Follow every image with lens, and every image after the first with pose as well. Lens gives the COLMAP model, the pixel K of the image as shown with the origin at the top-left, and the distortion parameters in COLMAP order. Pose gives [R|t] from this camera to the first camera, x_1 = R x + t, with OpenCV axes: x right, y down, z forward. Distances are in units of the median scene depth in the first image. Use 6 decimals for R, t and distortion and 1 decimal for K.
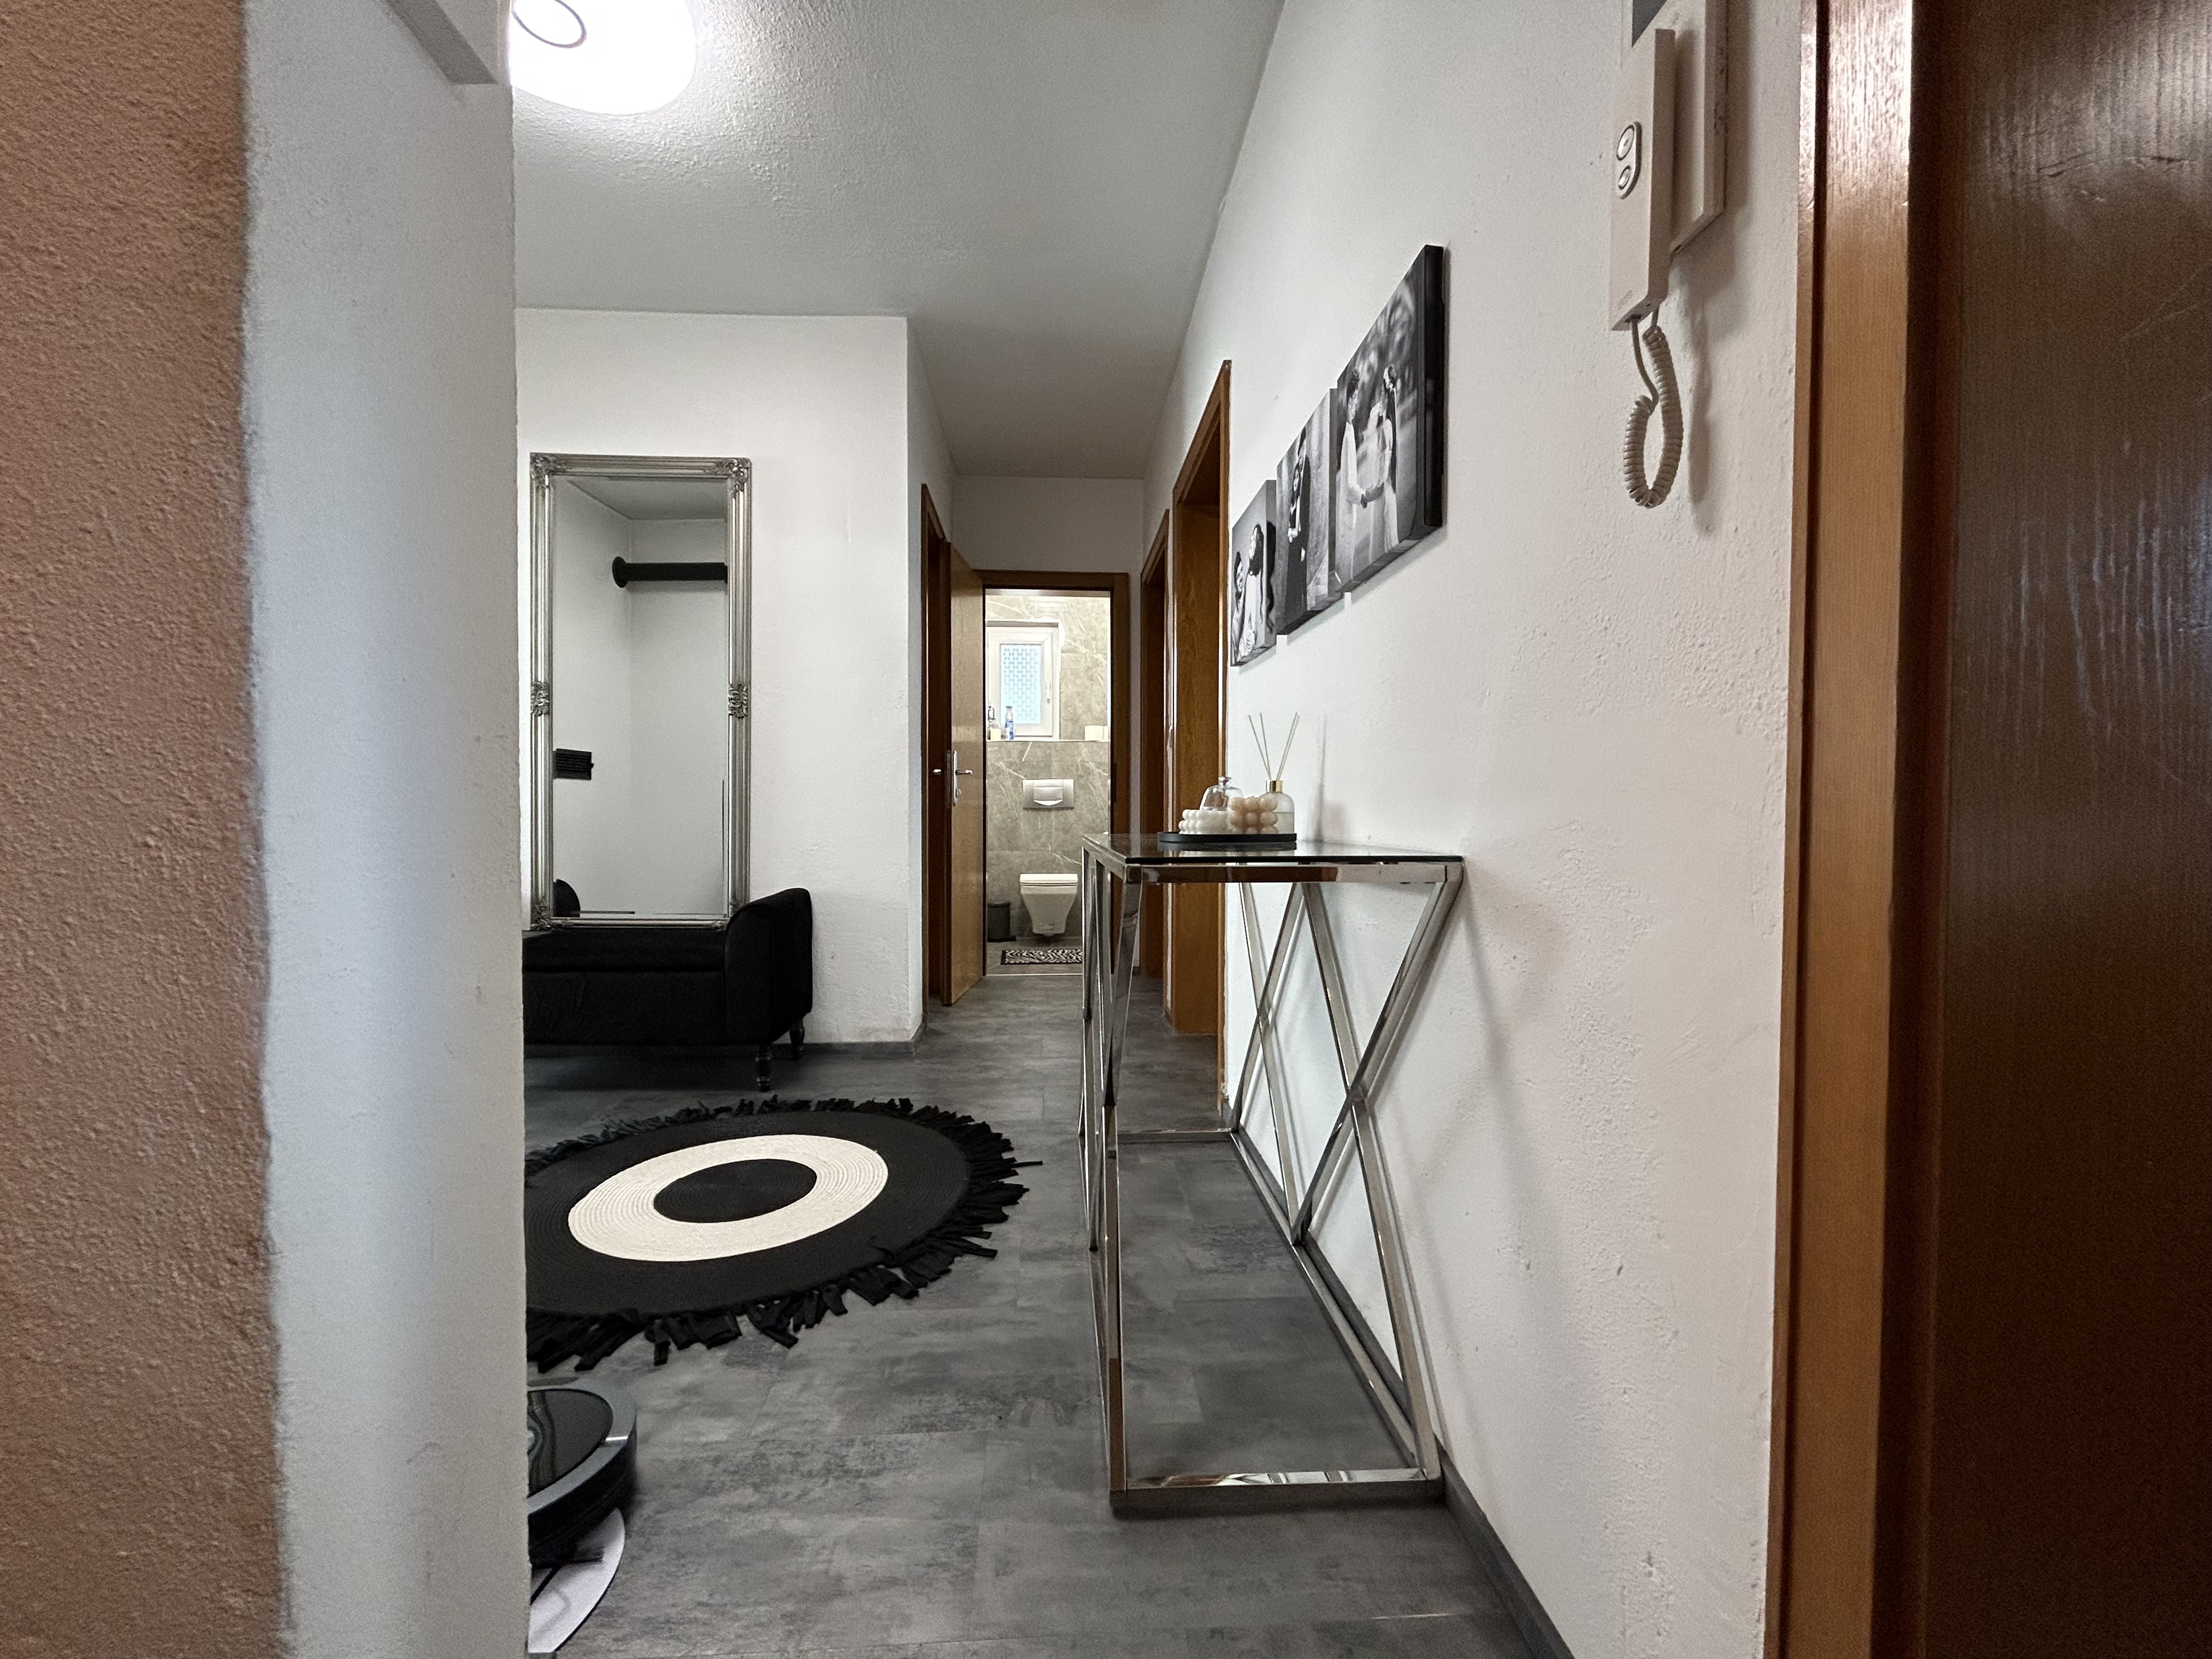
lens RADIAL K [[889.8, 0, 1110.6], [0, 889.8, 827.1], [0, 0, 1]] dist [0.000025, 0.000103]
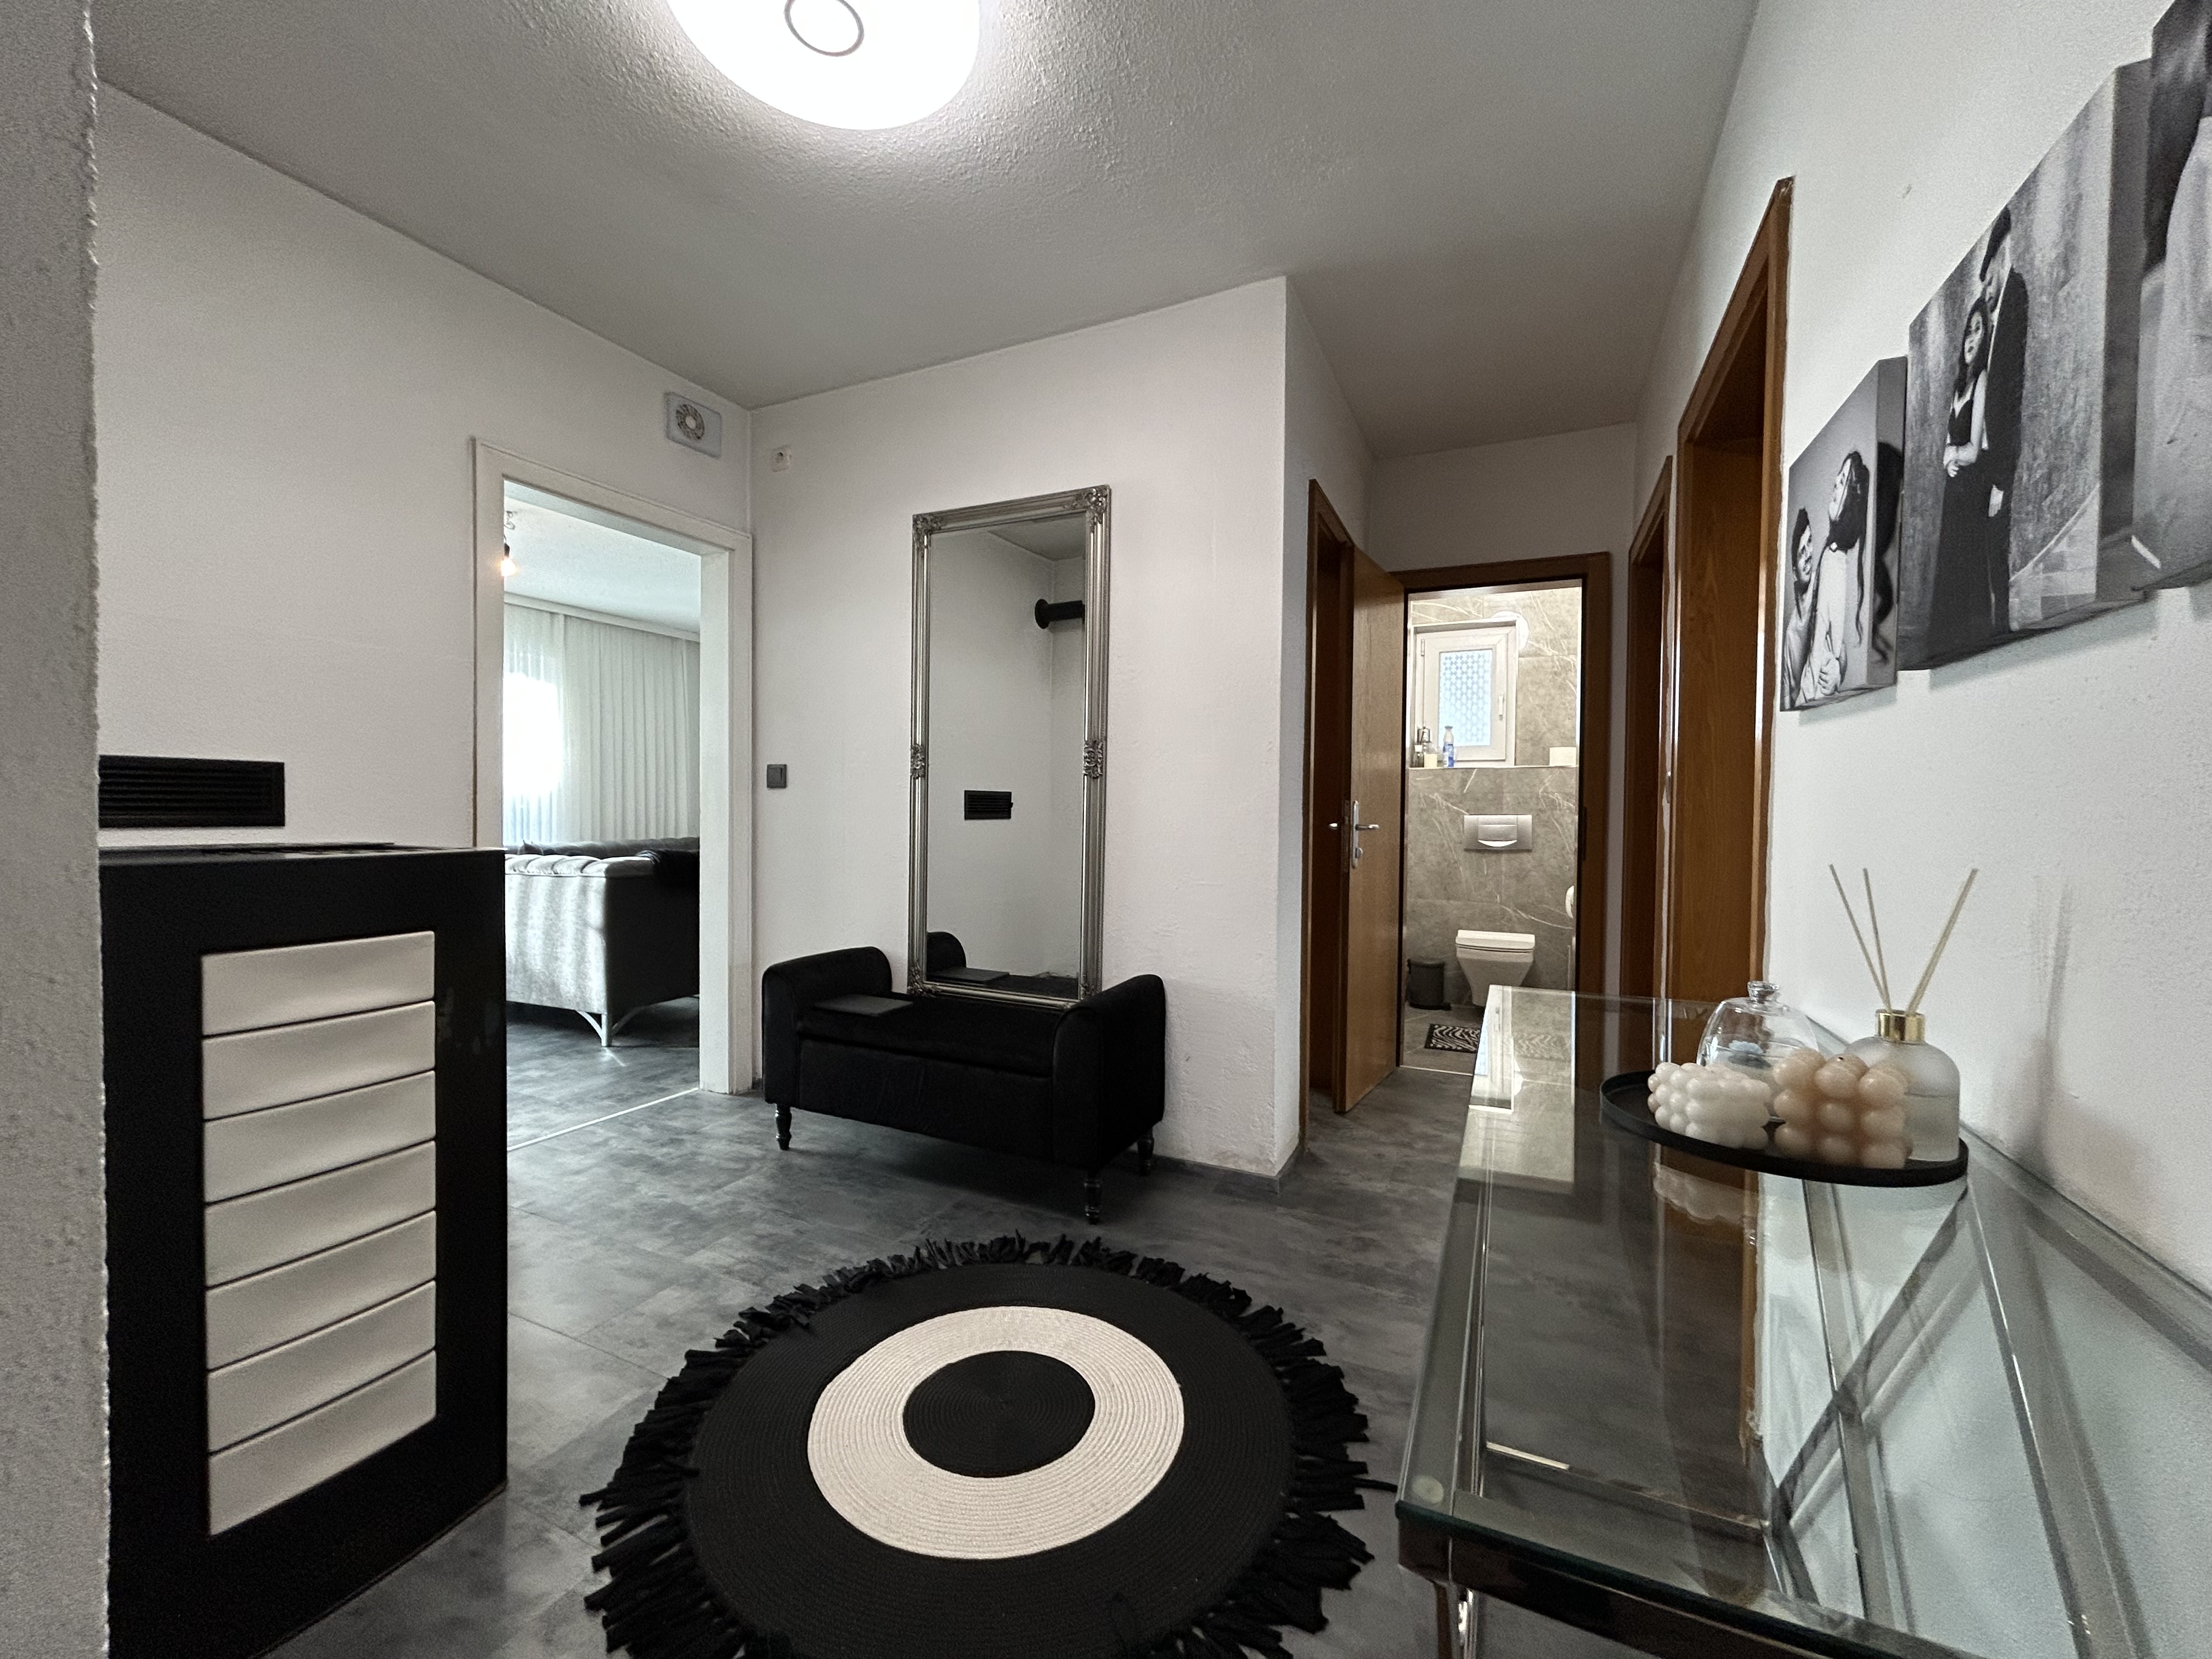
lens RADIAL K [[904.0, 0, 1098.7], [0, 904.0, 827.8], [0, 0, 1]] dist [-0.002221, 0.002950]
pose [[0.873760, 0.017321, -0.486049, 0.034140], [-0.019454, 0.999811, 0.000657, -0.093584], [0.485969, 0.008882, 0.873931, 0.271131]]
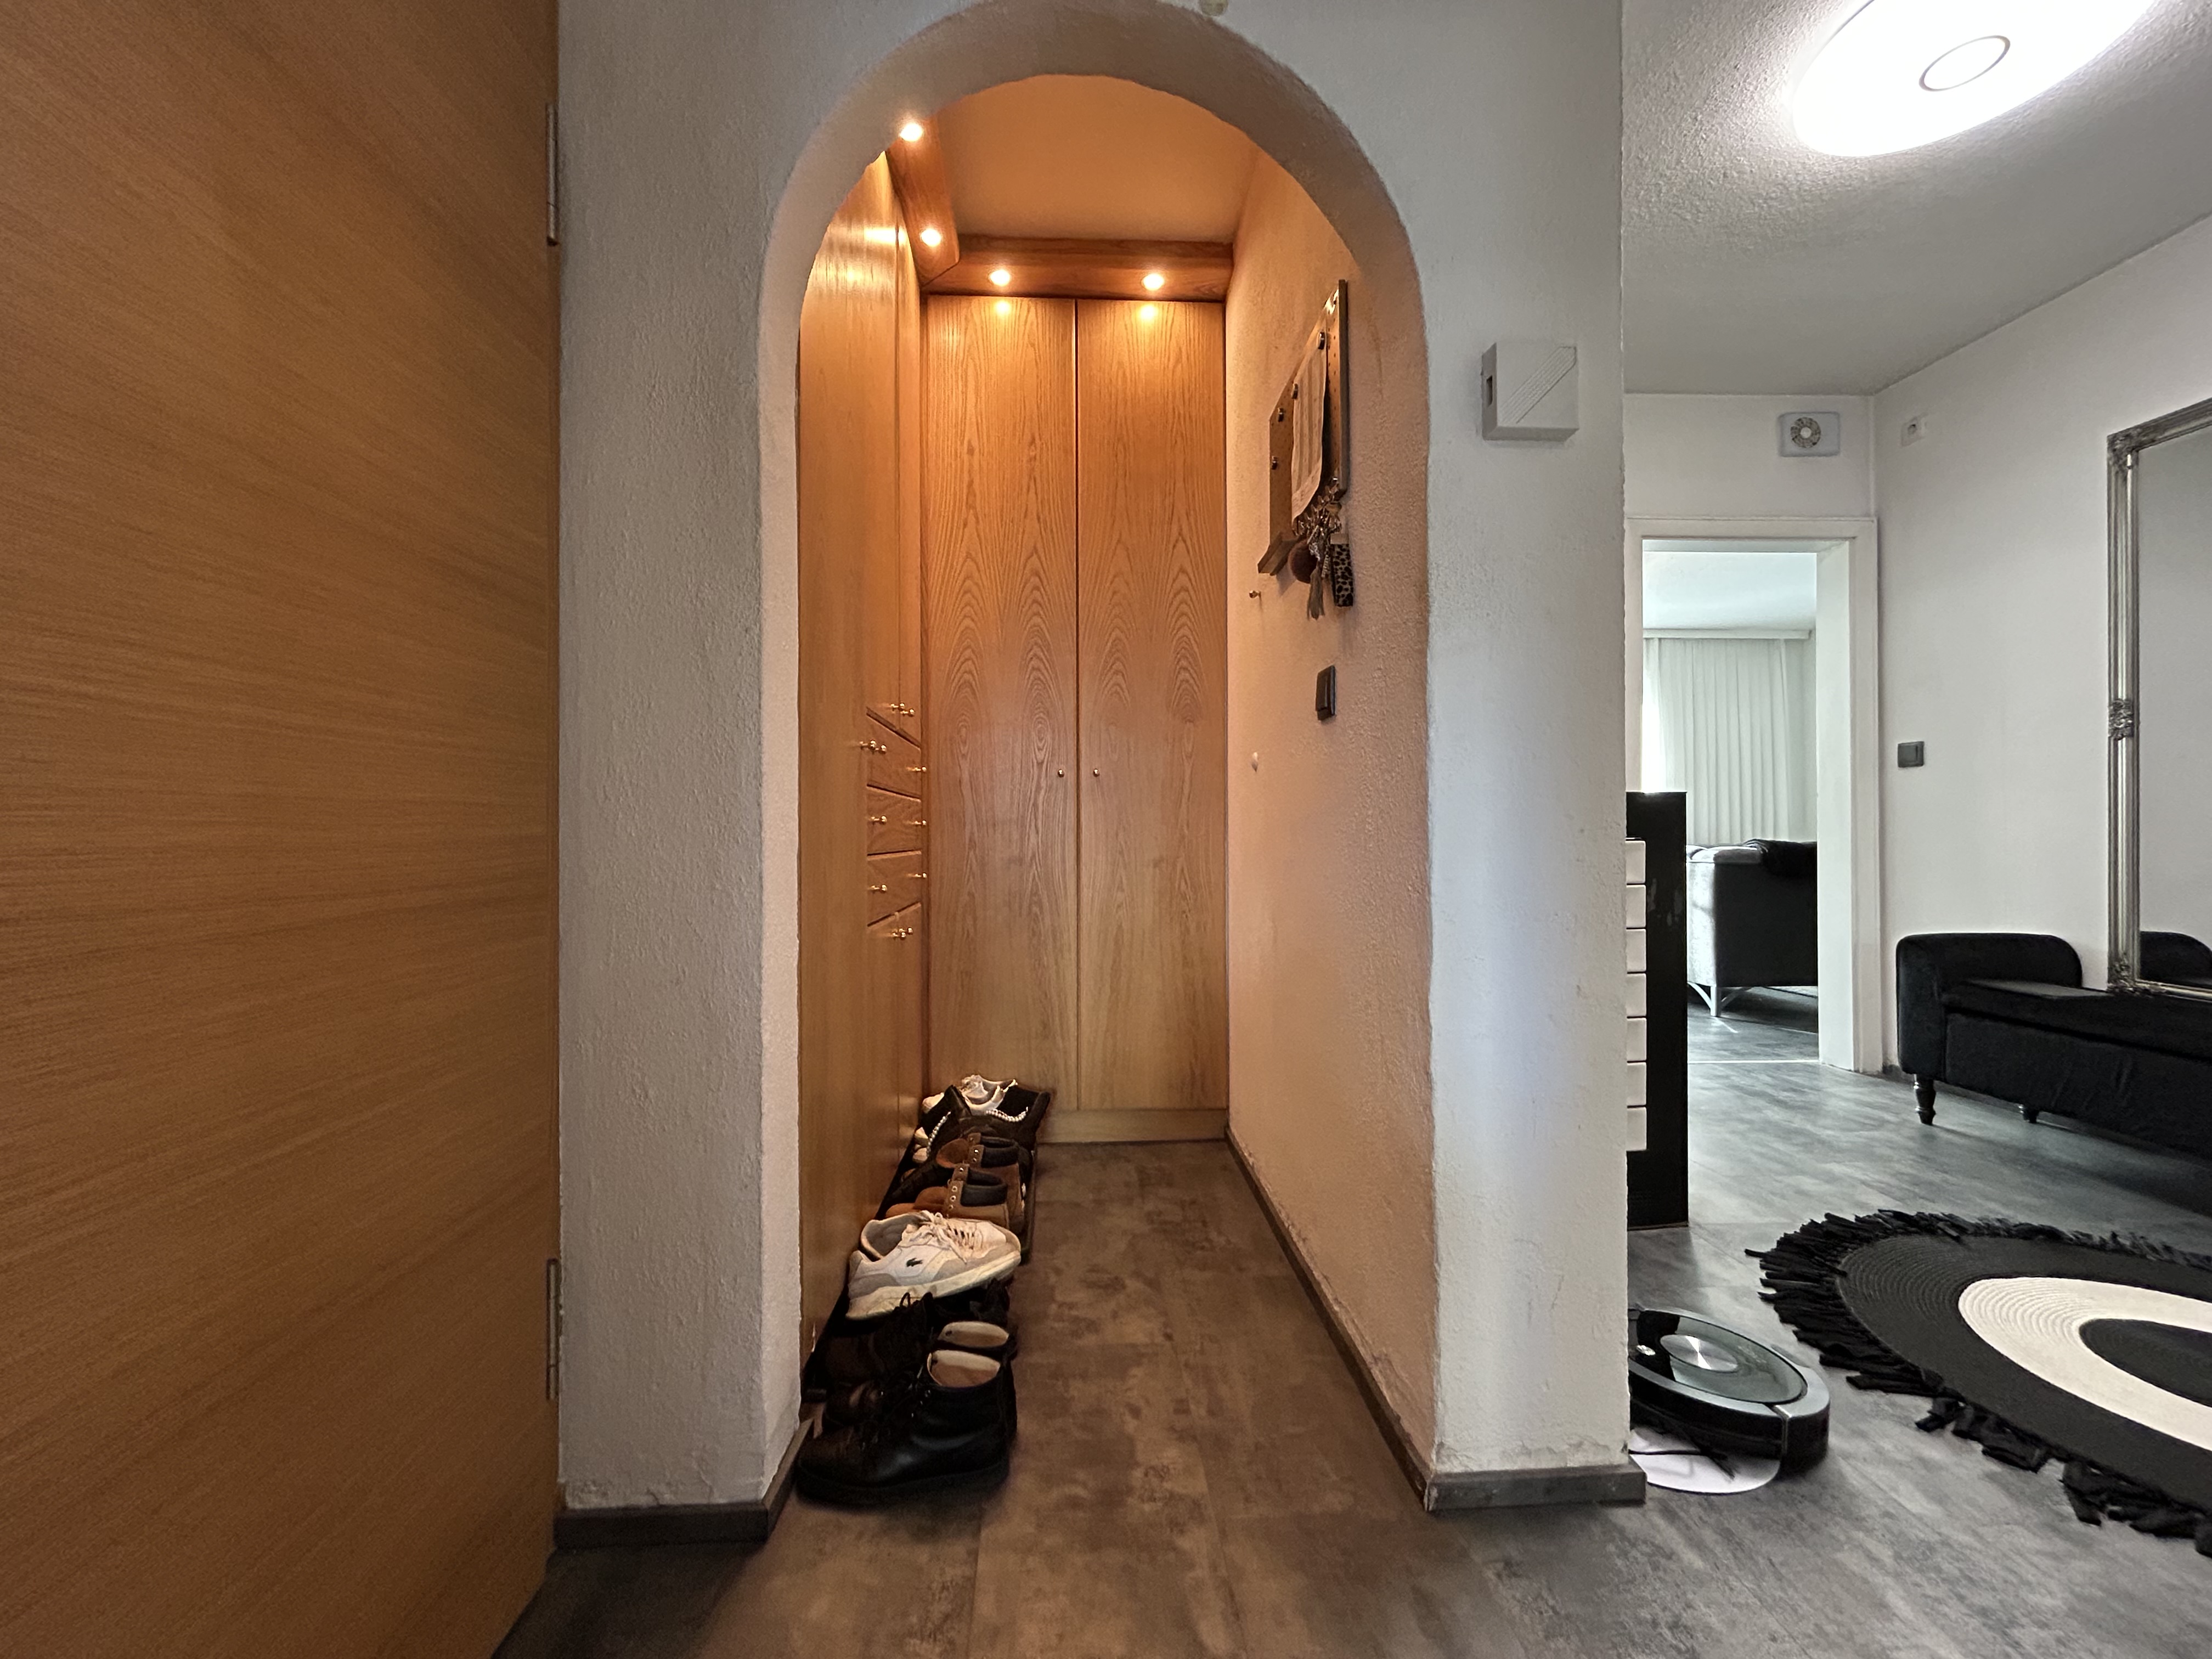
lens RADIAL K [[892.9, 0, 1097.1], [0, 892.9, 831.1], [0, 0, 1]] dist [-0.001082, -0.000703]
pose [[-0.013117, -0.002789, -0.999910, 0.275576], [-0.016115, 0.999867, -0.002578, -0.024727], [0.999784, 0.016080, -0.013160, 0.045479]]
